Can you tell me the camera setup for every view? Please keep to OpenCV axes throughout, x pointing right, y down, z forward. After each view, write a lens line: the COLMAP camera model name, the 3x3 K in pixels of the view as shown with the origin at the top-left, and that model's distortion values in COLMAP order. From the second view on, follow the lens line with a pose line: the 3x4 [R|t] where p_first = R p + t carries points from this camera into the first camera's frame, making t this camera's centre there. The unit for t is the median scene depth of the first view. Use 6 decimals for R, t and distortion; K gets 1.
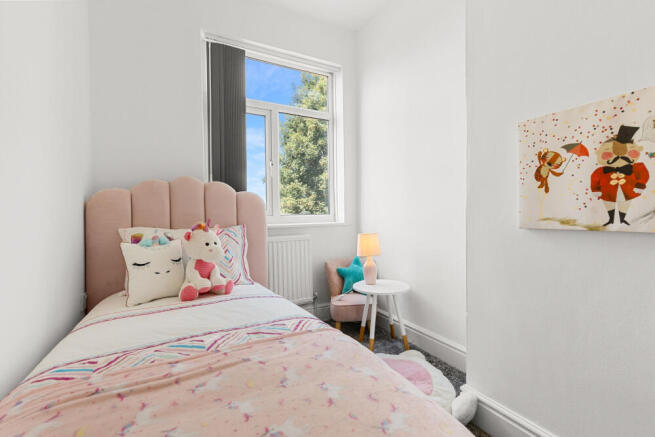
lens RADIAL K [[290.6, 0, 326.5], [0, 290.6, 218.9], [0, 0, 1]] dist [0.002719, 0.000125]
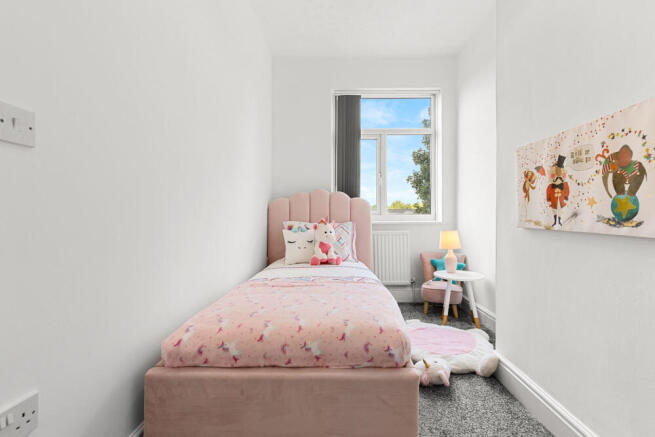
lens RADIAL K [[290.6, 0, 328.7], [0, 290.6, 215.8], [0, 0, 1]] dist [0.002719, 0.000125]
pose [[0.875513, 0.013701, -0.483000, 0.375201], [-0.016282, 0.999867, -0.001150, -0.003645], [0.482920, 0.008871, 0.875620, -0.398998]]
